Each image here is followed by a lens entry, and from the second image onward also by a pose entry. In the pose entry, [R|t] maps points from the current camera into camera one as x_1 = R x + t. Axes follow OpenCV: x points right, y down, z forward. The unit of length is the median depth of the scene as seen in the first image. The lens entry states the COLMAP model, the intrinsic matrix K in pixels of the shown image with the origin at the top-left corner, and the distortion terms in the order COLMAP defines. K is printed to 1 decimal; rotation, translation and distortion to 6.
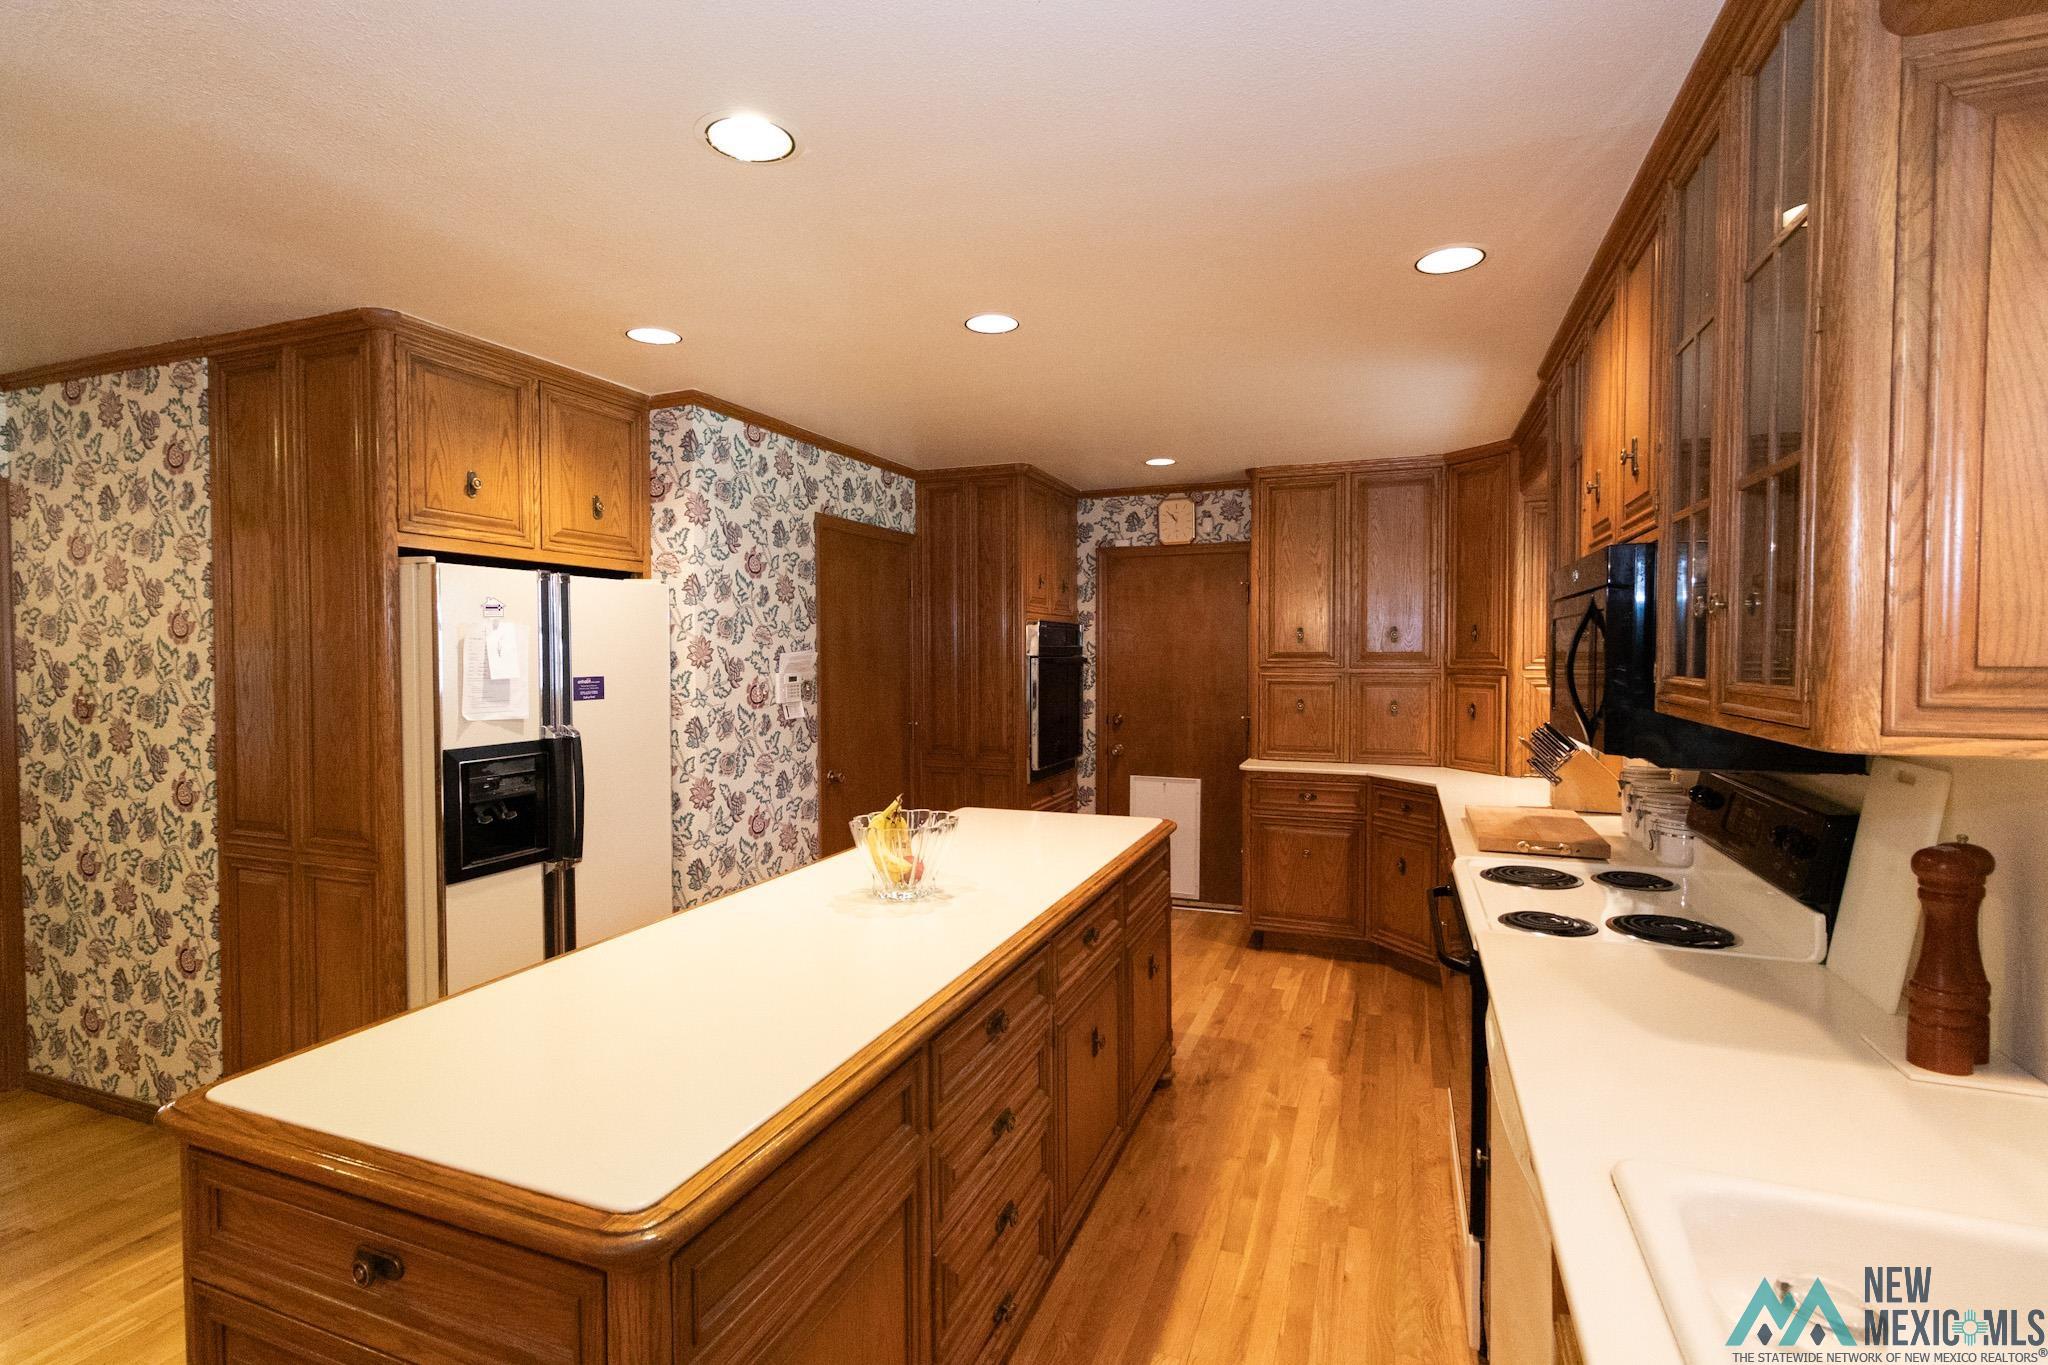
lens RADIAL K [[944.2, 0, 1029.2], [0, 944.2, 682.5], [0, 0, 1]] dist [0.003493, 0.000607]
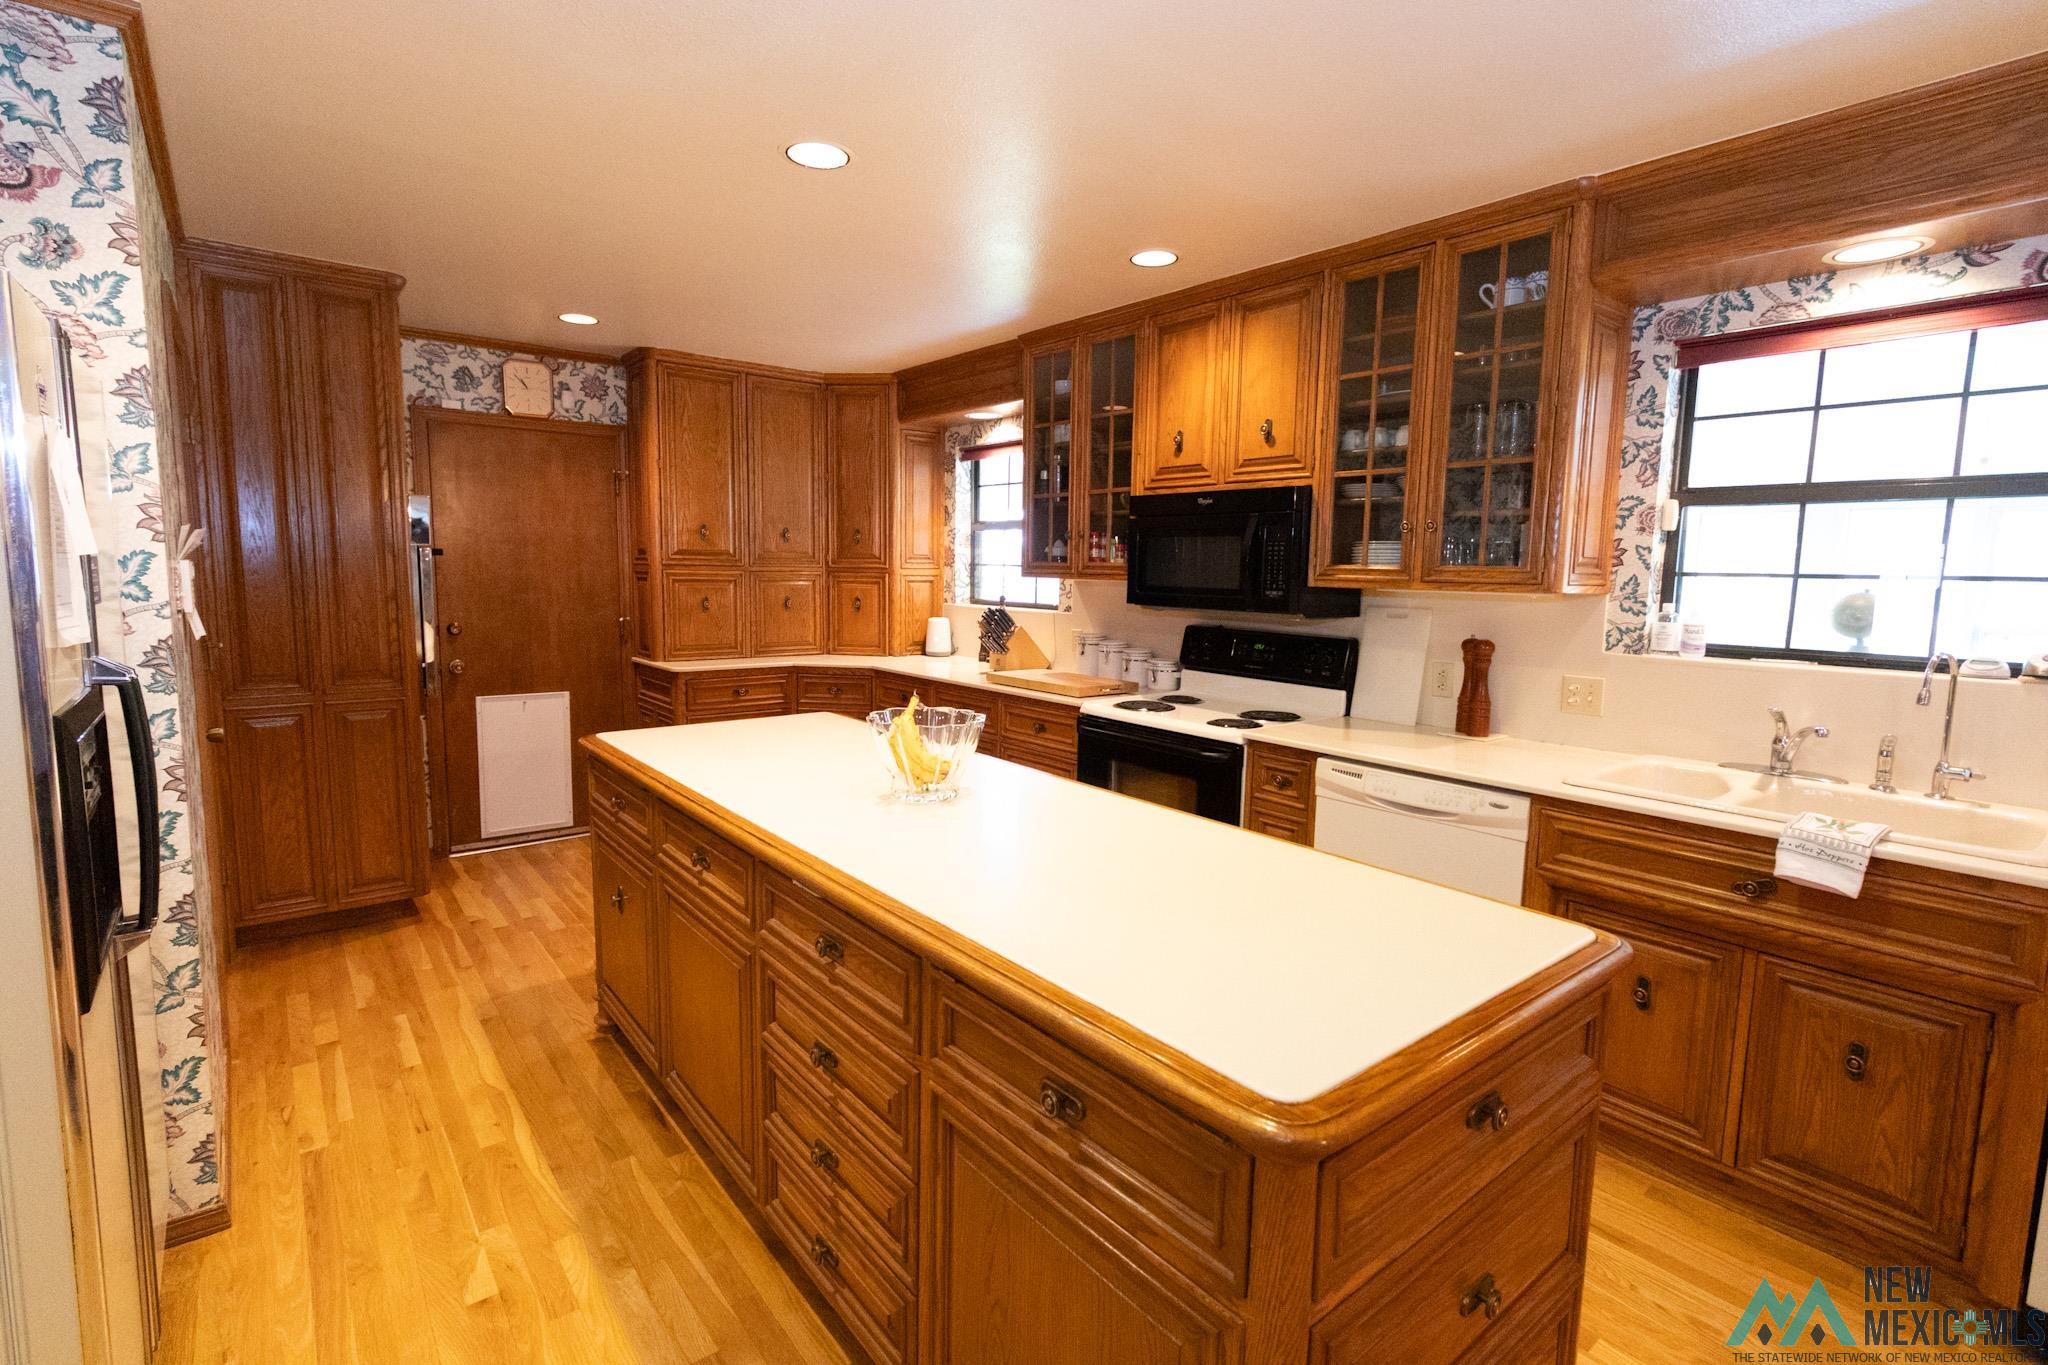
lens RADIAL K [[944.2, 0, 1017.3], [0, 944.2, 672.6], [0, 0, 1]] dist [0.003493, 0.000607]
pose [[0.508436, -0.085418, 0.856853, -0.368952], [0.010995, 0.995631, 0.092729, 0.007317], [-0.861030, -0.037726, 0.507153, 0.194302]]
